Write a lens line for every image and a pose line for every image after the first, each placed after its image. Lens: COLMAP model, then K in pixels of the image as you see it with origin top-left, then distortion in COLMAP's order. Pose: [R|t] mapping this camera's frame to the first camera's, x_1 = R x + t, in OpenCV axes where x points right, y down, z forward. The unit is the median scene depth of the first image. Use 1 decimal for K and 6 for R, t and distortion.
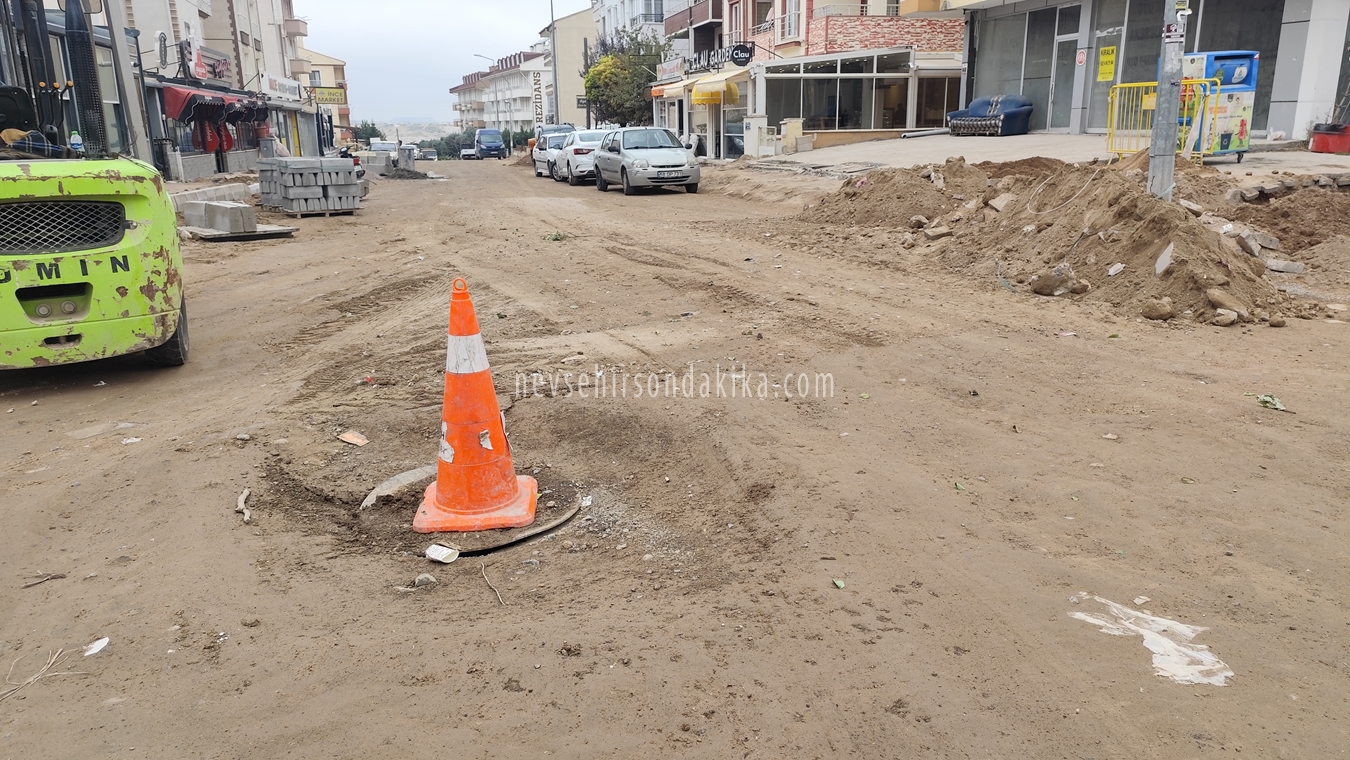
lens RADIAL K [[926.9, 0, 675.0], [0, 926.9, 380.0], [0, 0, 1]] dist [0.047110, -0.047242]
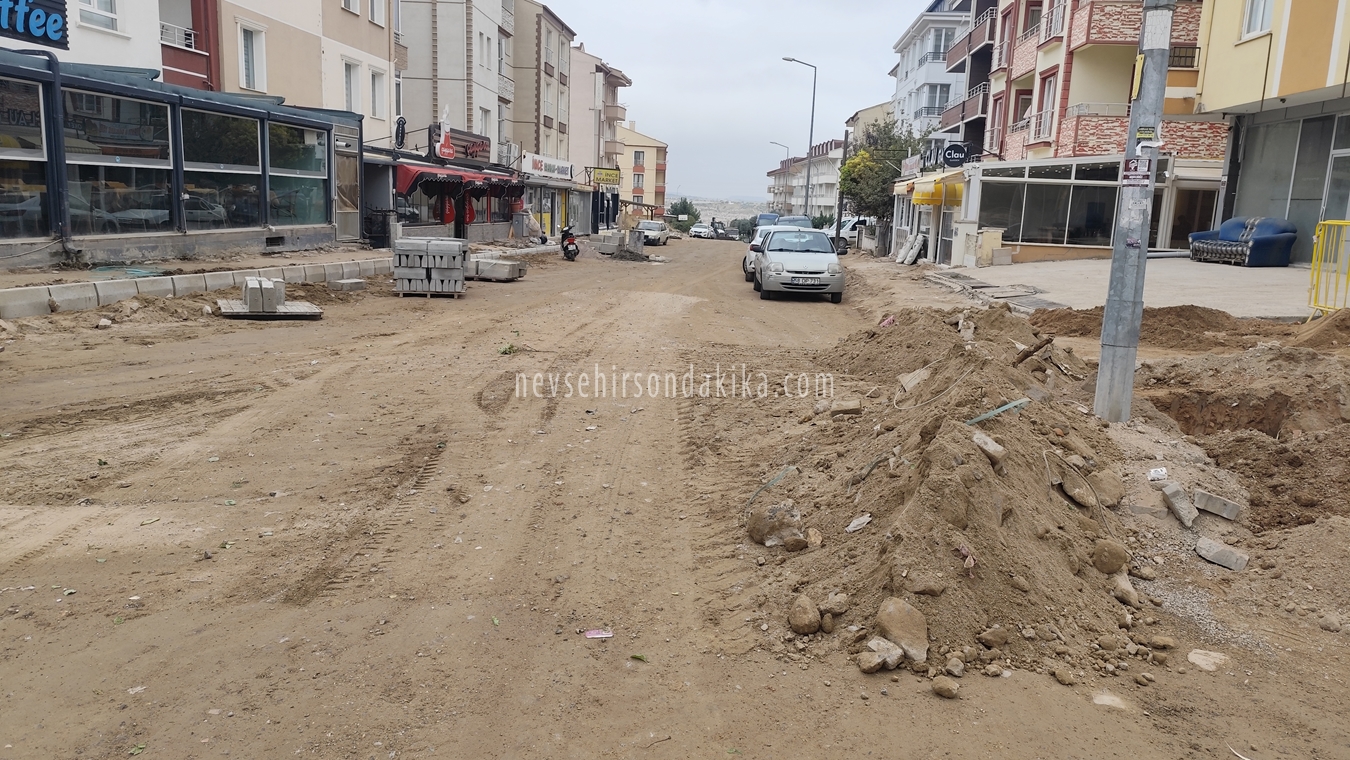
lens RADIAL K [[926.9, 0, 675.0], [0, 926.9, 380.0], [0, 0, 1]] dist [0.047110, -0.047242]
pose [[0.940899, 0.116638, -0.317970, 0.127711], [-0.142947, 0.987872, -0.060620, -0.037375], [0.307043, 0.102490, 0.946161, 0.076431]]
